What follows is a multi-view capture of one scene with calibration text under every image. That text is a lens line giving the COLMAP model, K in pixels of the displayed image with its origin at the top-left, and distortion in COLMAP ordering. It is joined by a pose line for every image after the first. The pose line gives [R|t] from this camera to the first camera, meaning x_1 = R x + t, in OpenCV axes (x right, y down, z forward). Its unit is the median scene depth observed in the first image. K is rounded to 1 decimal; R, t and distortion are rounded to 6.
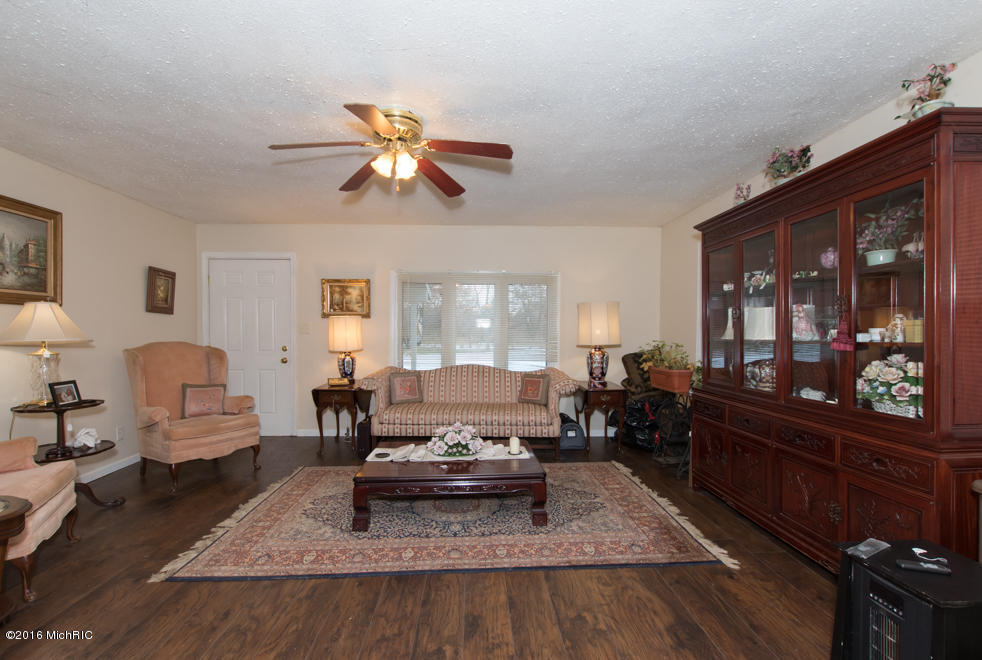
lens RADIAL K [[453.3, 0, 491.0], [0, 453.3, 330.0], [0, 0, 1]] dist [-0.003001, -0.000372]
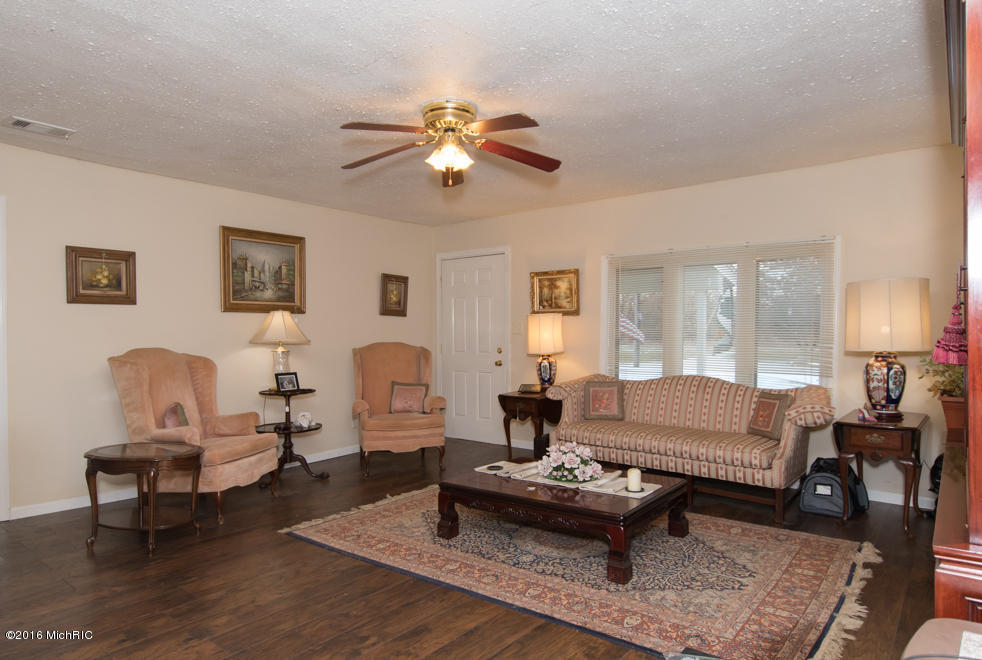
lens RADIAL K [[610.9, 0, 491.0], [0, 610.9, 330.0], [0, 0, 1]] dist [0.001745, 0.000764]
pose [[0.757490, -0.007780, -0.652800, 0.545324], [0.009734, 0.999952, -0.000622, 0.000099], [0.652774, -0.005883, 0.757530, 0.064350]]
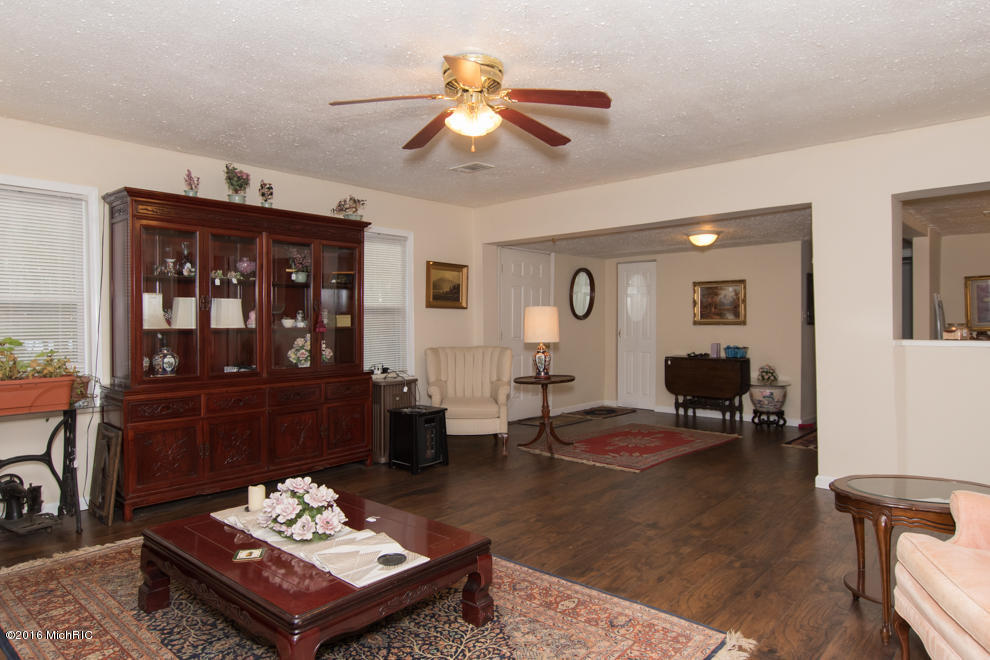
lens RADIAL K [[595.5, 0, 490.5], [0, 595.5, 310.9], [0, 0, 1]] dist [0.069573, -0.001072]
pose [[-0.707564, 0.015355, 0.706482, -0.792700], [0.001312, 0.999791, -0.020416, 0.006732], [-0.706648, -0.013518, -0.707436, 1.382421]]
